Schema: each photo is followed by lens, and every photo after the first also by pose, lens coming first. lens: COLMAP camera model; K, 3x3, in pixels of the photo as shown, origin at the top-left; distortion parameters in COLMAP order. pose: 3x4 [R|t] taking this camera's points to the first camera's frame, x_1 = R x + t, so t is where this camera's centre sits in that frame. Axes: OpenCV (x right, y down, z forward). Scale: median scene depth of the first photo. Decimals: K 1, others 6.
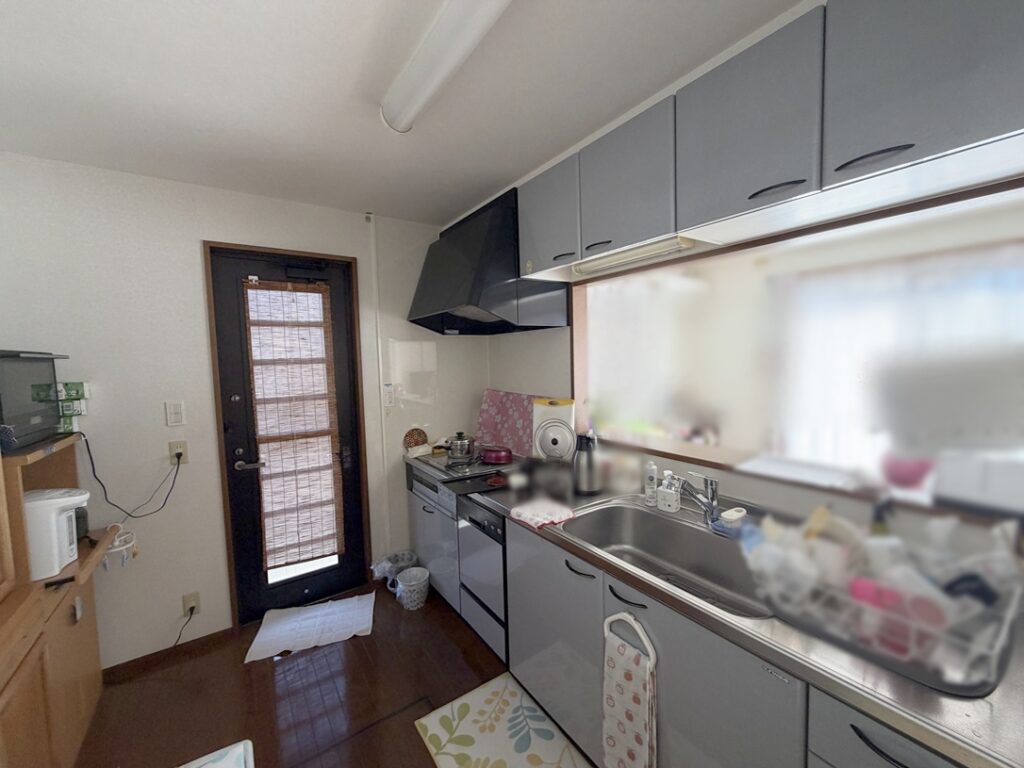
lens RADIAL K [[408.0, 0, 512.0], [0, 408.0, 384.0], [0, 0, 1]] dist [0.000675, 0.000437]
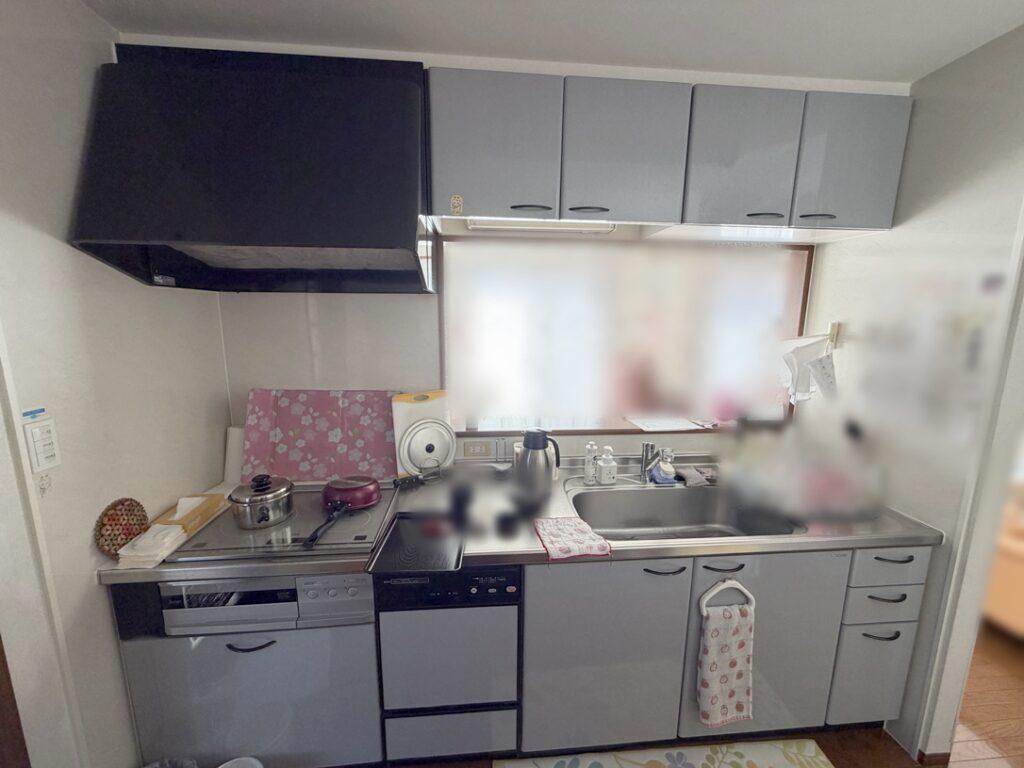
lens RADIAL K [[411.6, 0, 512.0], [0, 411.6, 384.0], [0, 0, 1]] dist [0.000565, -0.000088]
pose [[0.494988, -0.116132, 0.861104, -0.526116], [0.038341, 0.992982, 0.111878, -0.063407], [-0.868053, -0.022363, 0.495967, 0.568041]]
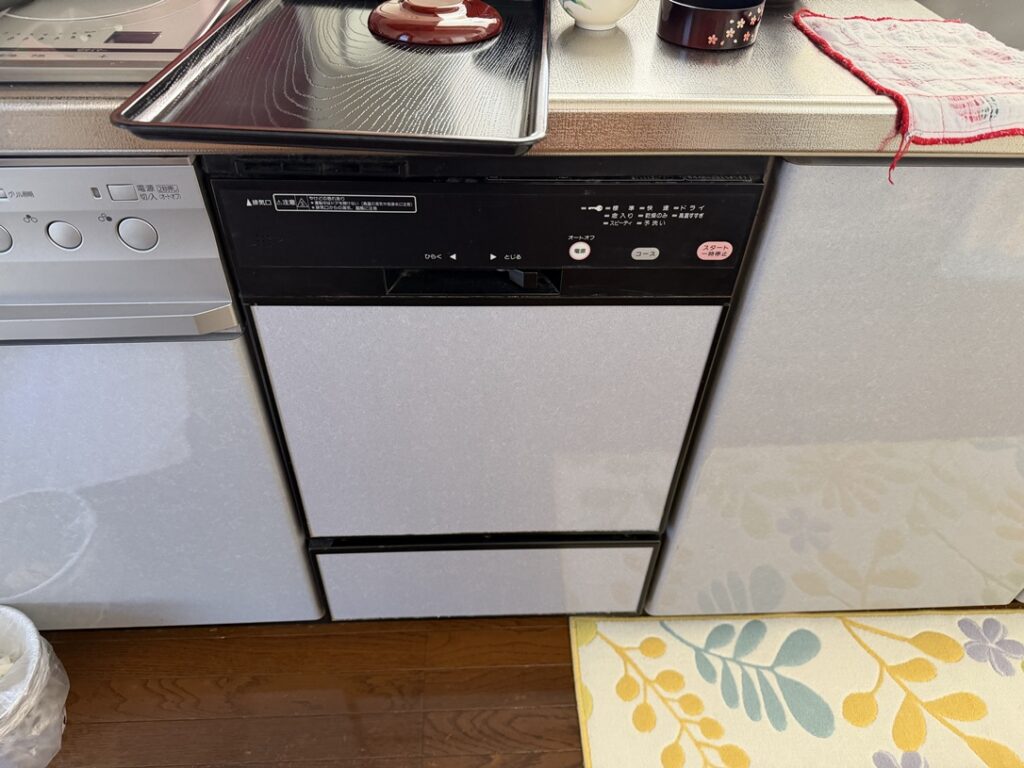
lens RADIAL K [[737.4, 0, 512.0], [0, 737.4, 384.0], [0, 0, 1]] dist [0.008960, 0.002707]
pose [[0.526076, -0.547600, 0.650675, -0.302054], [0.011223, 0.769510, 0.638537, 0.159215], [-0.850364, -0.328616, 0.410966, 0.797800]]
